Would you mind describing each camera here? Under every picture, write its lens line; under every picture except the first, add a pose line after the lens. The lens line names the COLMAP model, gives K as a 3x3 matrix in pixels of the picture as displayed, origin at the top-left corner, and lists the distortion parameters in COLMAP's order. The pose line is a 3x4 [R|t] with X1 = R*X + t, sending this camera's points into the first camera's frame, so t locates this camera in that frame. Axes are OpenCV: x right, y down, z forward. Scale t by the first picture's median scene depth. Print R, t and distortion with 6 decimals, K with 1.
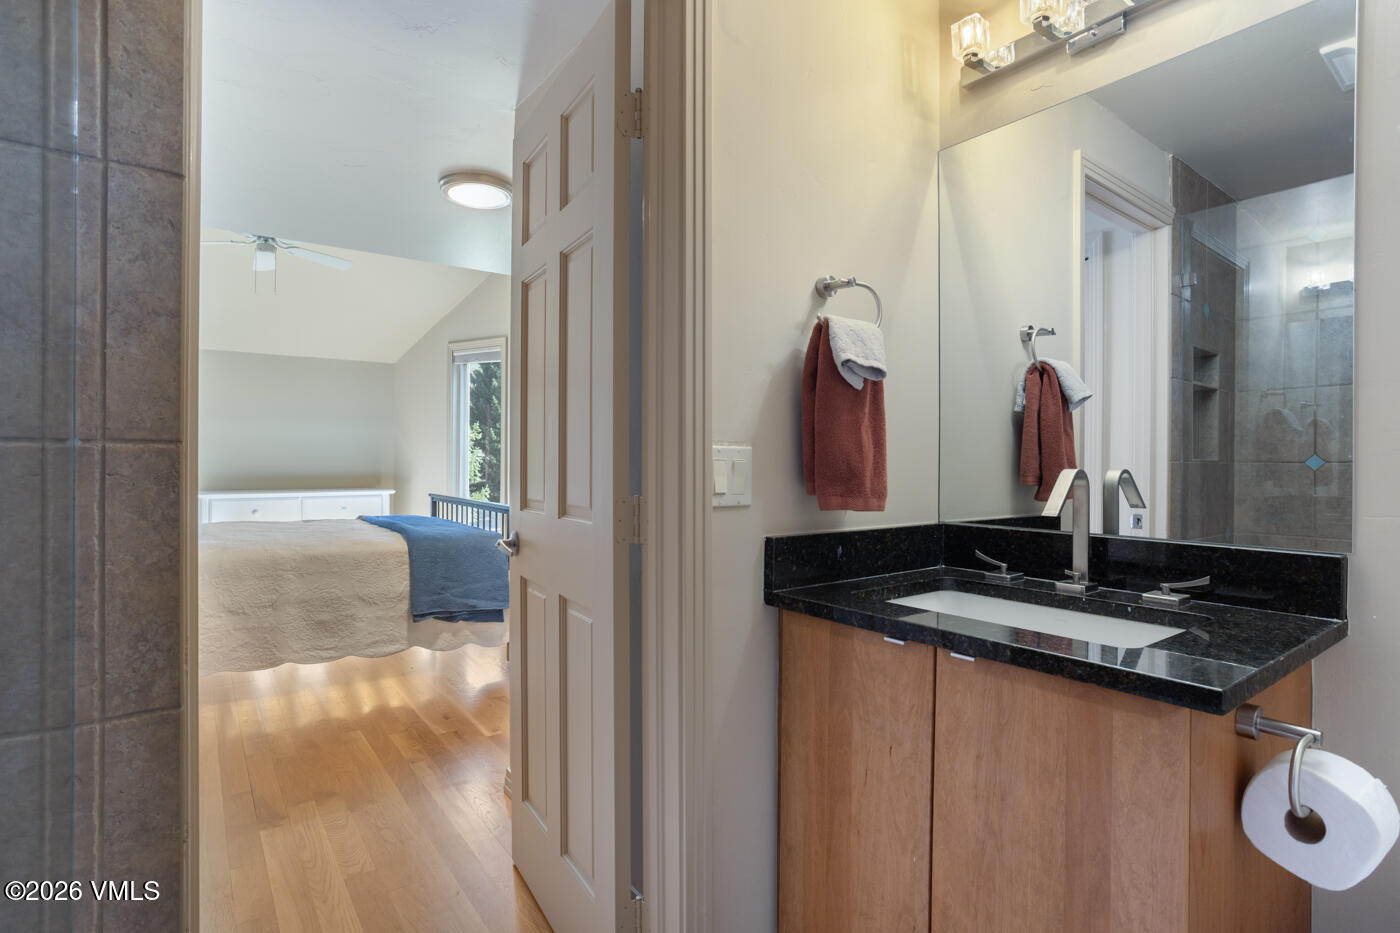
lens RADIAL K [[710.6, 0, 699.8], [0, 710.6, 464.9], [0, 0, 1]] dist [-0.029513, 0.002156]
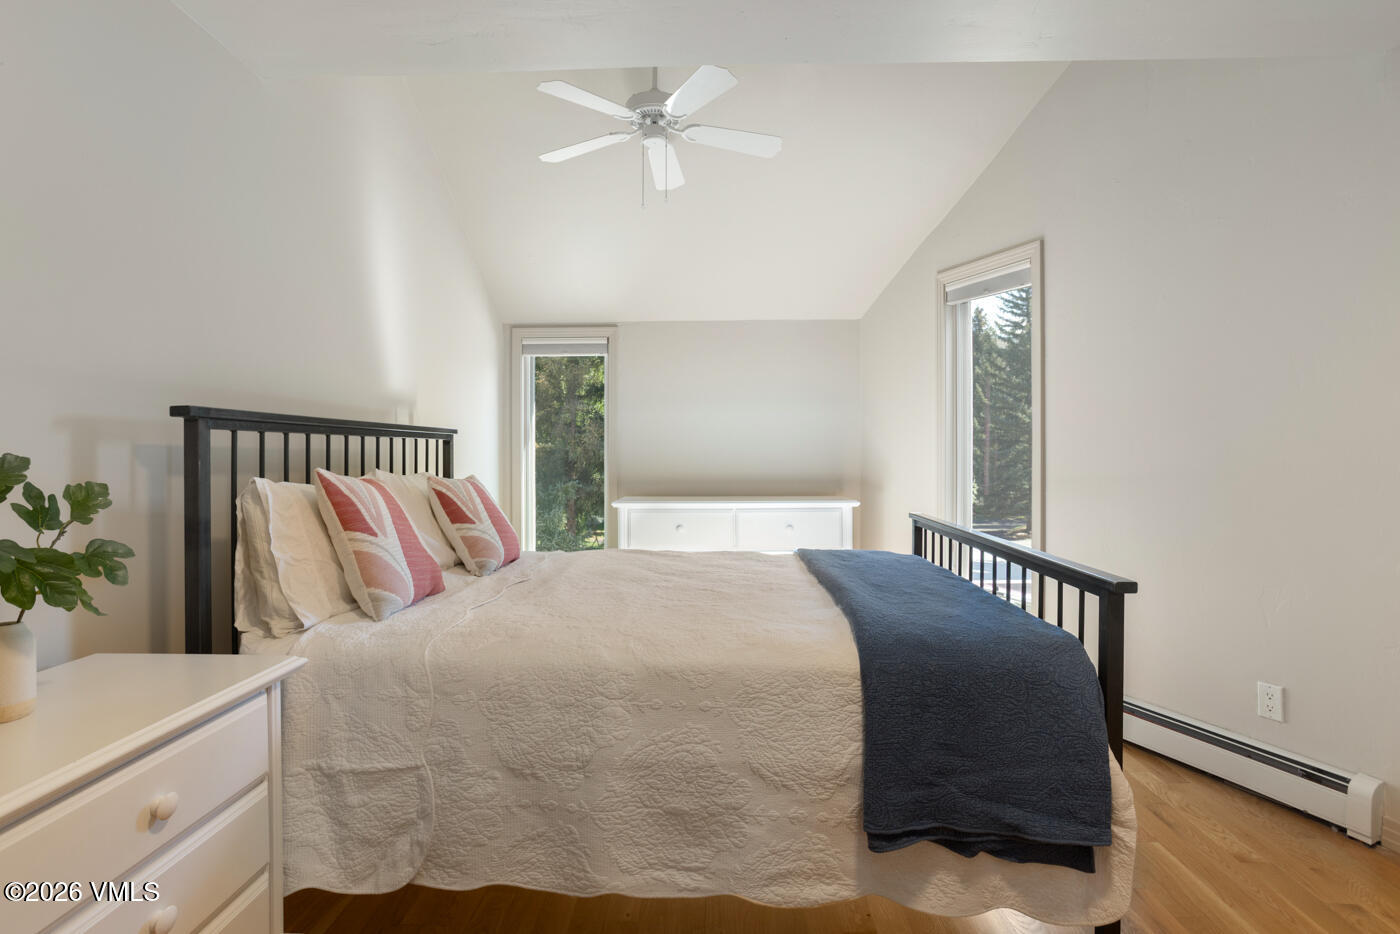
lens RADIAL K [[661.3, 0, 695.6], [0, 661.3, 457.4], [0, 0, 1]] dist [-0.010703, 0.003802]
pose [[0.776485, -0.003888, -0.630124, -0.238880], [0.004649, 0.999989, -0.000441, -0.010890], [0.630119, -0.002587, 0.776494, 0.632860]]
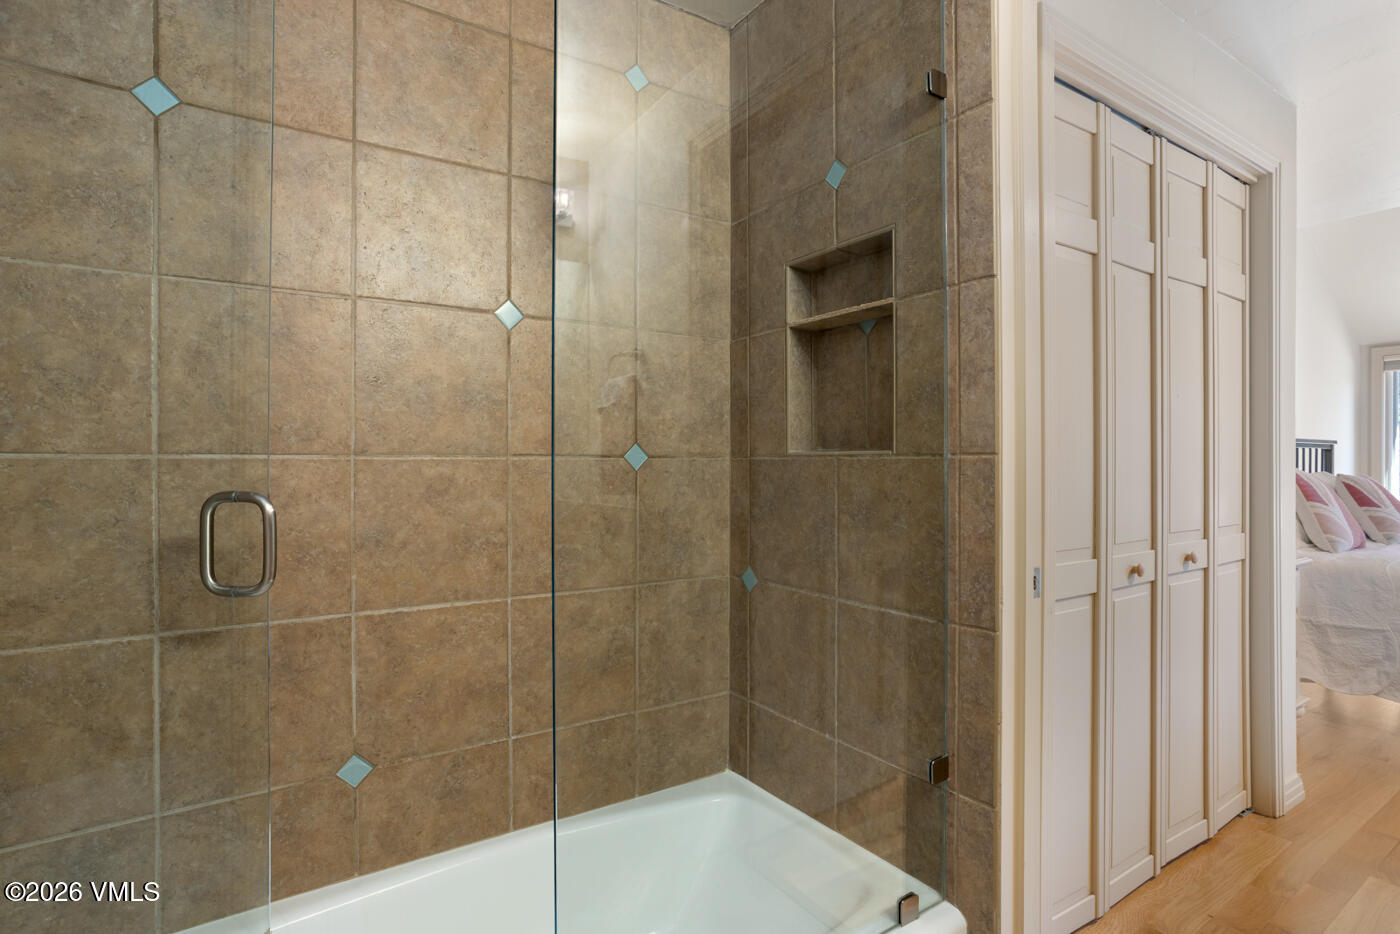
lens RADIAL K [[661.3, 0, 690.3], [0, 661.3, 460.7], [0, 0, 1]] dist [-0.010703, 0.003802]
pose [[-0.085846, -0.008201, -0.996275, 0.179034], [-0.004116, 0.999961, -0.007877, -0.001092], [0.996300, 0.003424, -0.085876, 0.118238]]
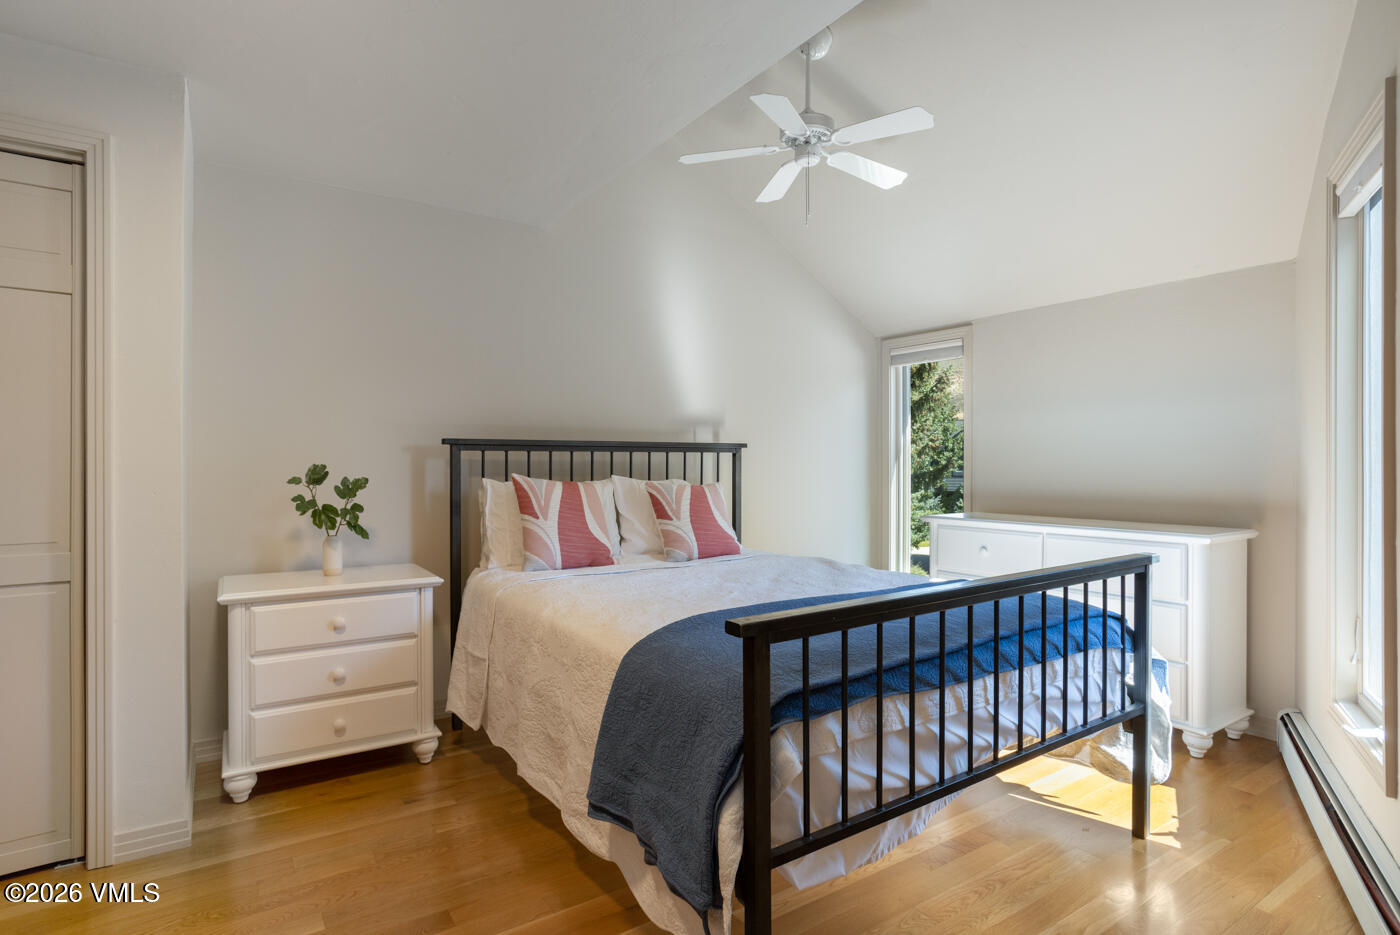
lens RADIAL K [[710.6, 0, 707.1], [0, 710.6, 462.8], [0, 0, 1]] dist [-0.029513, 0.002156]
pose [[-0.035857, -0.011251, -0.999294, 0.068089], [-0.003323, 0.999932, -0.011139, -0.008227], [0.999351, 0.002921, -0.035892, 1.091314]]
